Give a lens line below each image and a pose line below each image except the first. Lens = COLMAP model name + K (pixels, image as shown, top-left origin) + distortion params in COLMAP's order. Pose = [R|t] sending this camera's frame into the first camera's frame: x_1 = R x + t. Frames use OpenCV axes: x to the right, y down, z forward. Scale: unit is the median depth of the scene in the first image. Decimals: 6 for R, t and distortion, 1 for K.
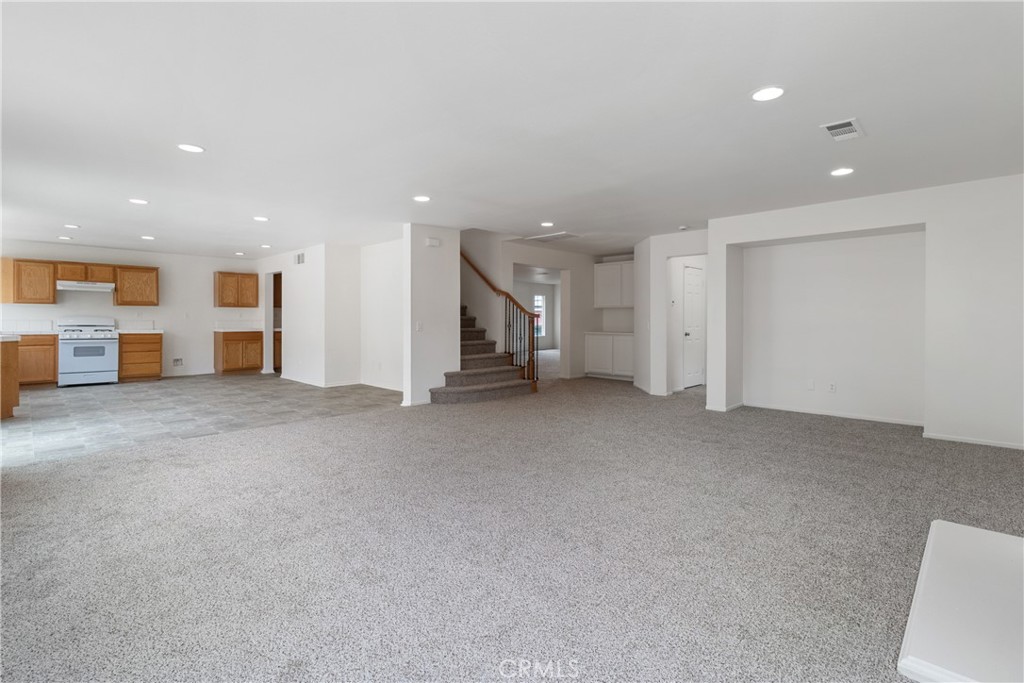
lens RADIAL K [[475.4, 0, 510.1], [0, 475.4, 323.9], [0, 0, 1]] dist [0.008725, -0.001800]
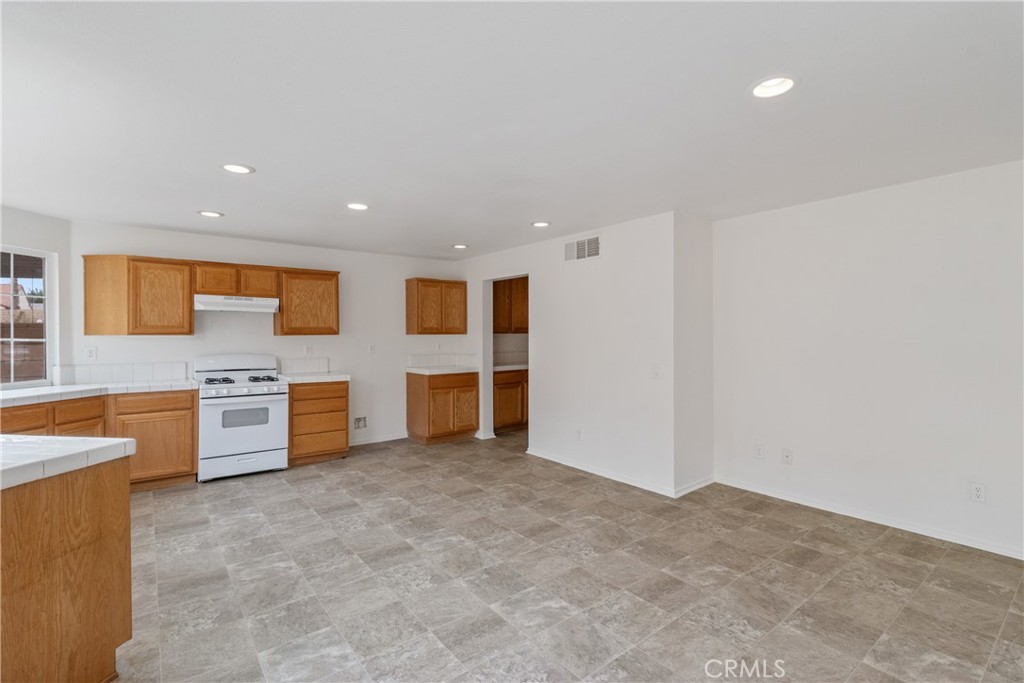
lens RADIAL K [[475.4, 0, 514.7], [0, 475.4, 334.9], [0, 0, 1]] dist [0.008725, -0.001800]
pose [[0.992463, -0.009458, -0.122182, -0.470477], [0.007989, 0.999890, -0.012506, -0.029812], [0.122286, 0.011436, 0.992429, 0.453334]]
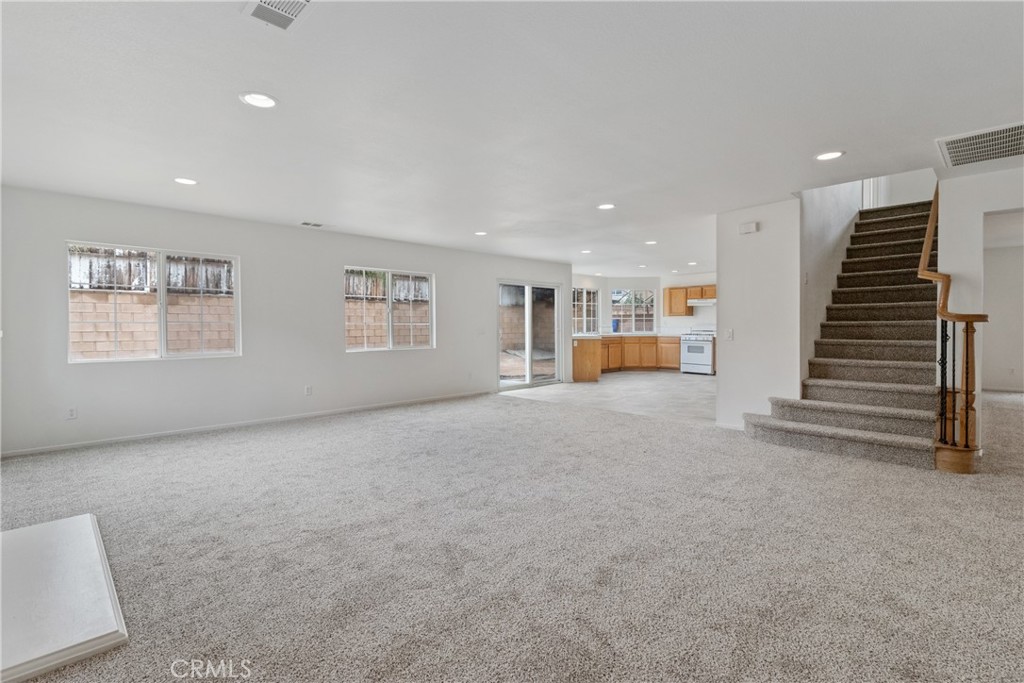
lens RADIAL K [[475.4, 0, 511.2], [0, 475.4, 339.0], [0, 0, 1]] dist [0.008725, -0.001800]
pose [[-0.032021, 0.025247, -0.999168, 0.497395], [-0.002074, 0.999677, 0.025326, -0.006430], [0.999485, 0.002883, -0.031958, 0.488087]]
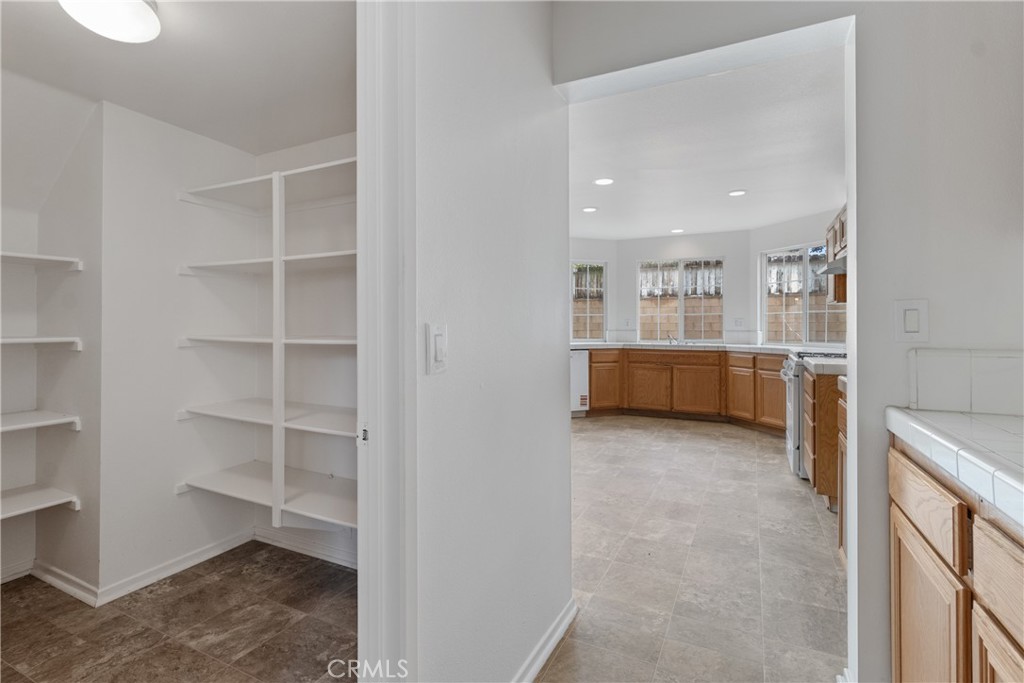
lens RADIAL K [[475.4, 0, 520.3], [0, 475.4, 327.0], [0, 0, 1]] dist [0.008725, -0.001800]
pose [[-0.946787, -0.002146, -0.321854, -0.436342], [-0.004144, 0.999976, 0.005523, -0.014678], [0.321835, 0.006562, -0.946773, 1.319699]]
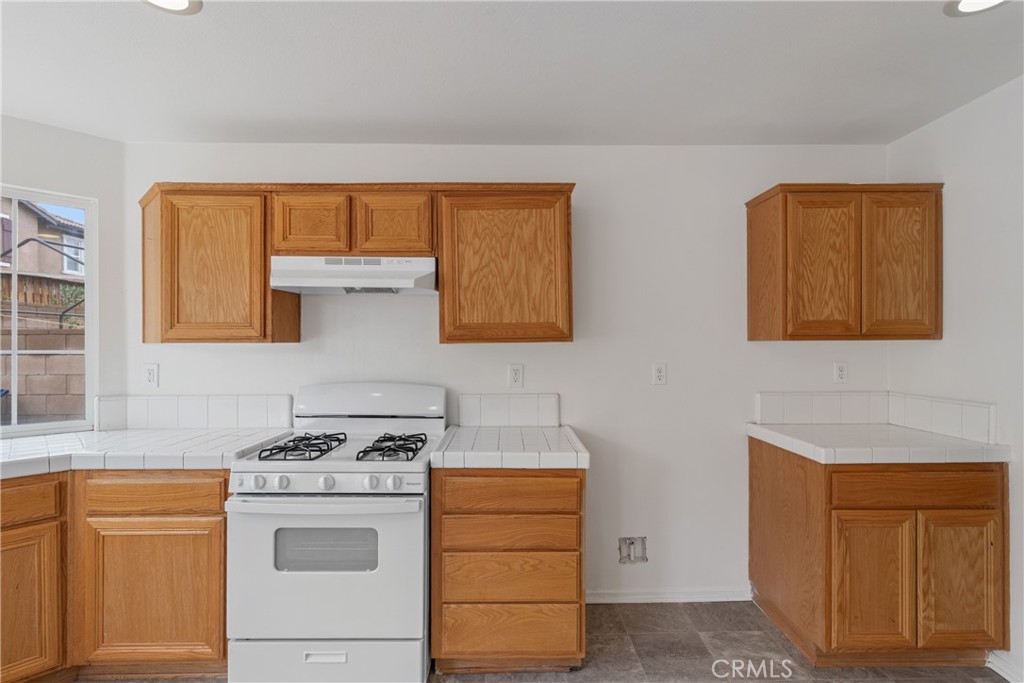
lens RADIAL K [[475.4, 0, 518.6], [0, 475.4, 345.2], [0, 0, 1]] dist [0.008725, -0.001800]
pose [[0.720646, -0.006518, -0.693272, -0.629066], [-0.000324, 0.999953, -0.009738, -0.035499], [0.693303, 0.007242, 0.720610, 0.863146]]
